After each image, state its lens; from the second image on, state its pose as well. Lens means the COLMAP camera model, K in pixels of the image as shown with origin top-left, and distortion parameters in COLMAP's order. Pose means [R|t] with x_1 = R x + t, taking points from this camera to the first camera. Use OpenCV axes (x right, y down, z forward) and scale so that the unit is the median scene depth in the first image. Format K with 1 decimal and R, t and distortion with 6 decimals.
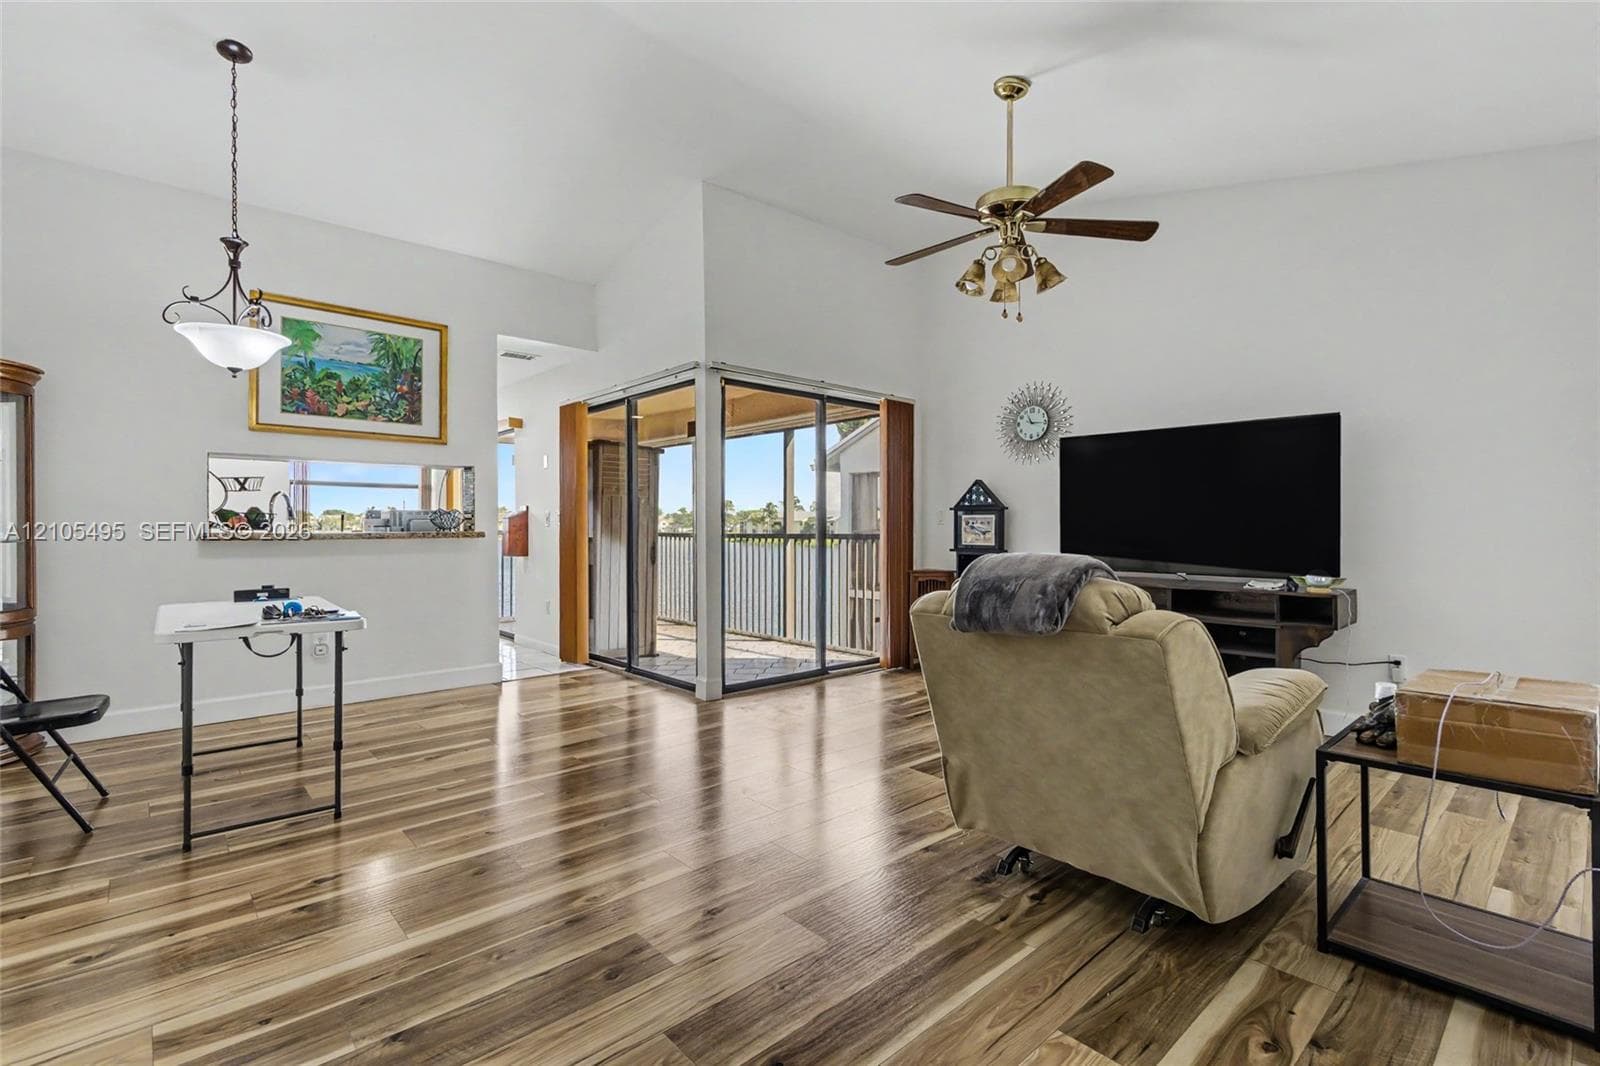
lens RADIAL K [[729.6, 0, 794.8], [0, 729.6, 539.2], [0, 0, 1]] dist [-0.000922, 0.000042]
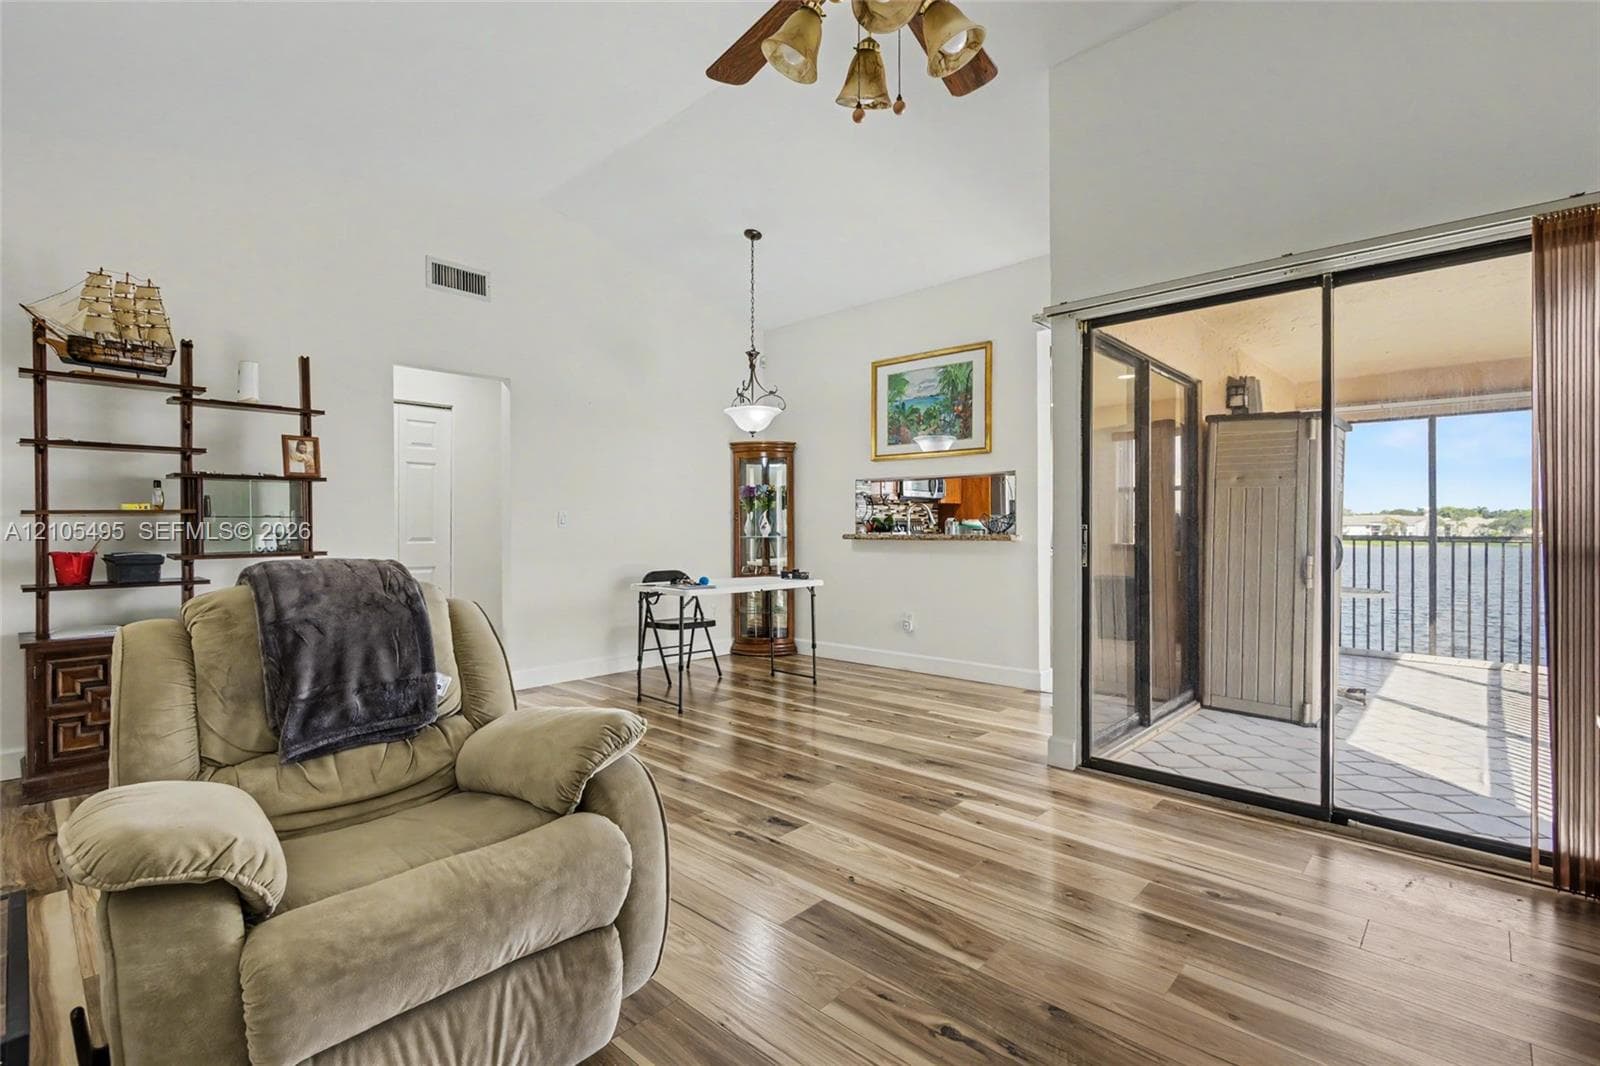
lens RADIAL K [[729.6, 0, 795.3], [0, 729.6, 523.7], [0, 0, 1]] dist [-0.000922, 0.000042]
pose [[0.087424, -0.012841, -0.996088, 0.574195], [-0.021518, 0.999659, -0.014776, -0.005153], [0.995939, 0.022725, 0.087117, 0.655406]]
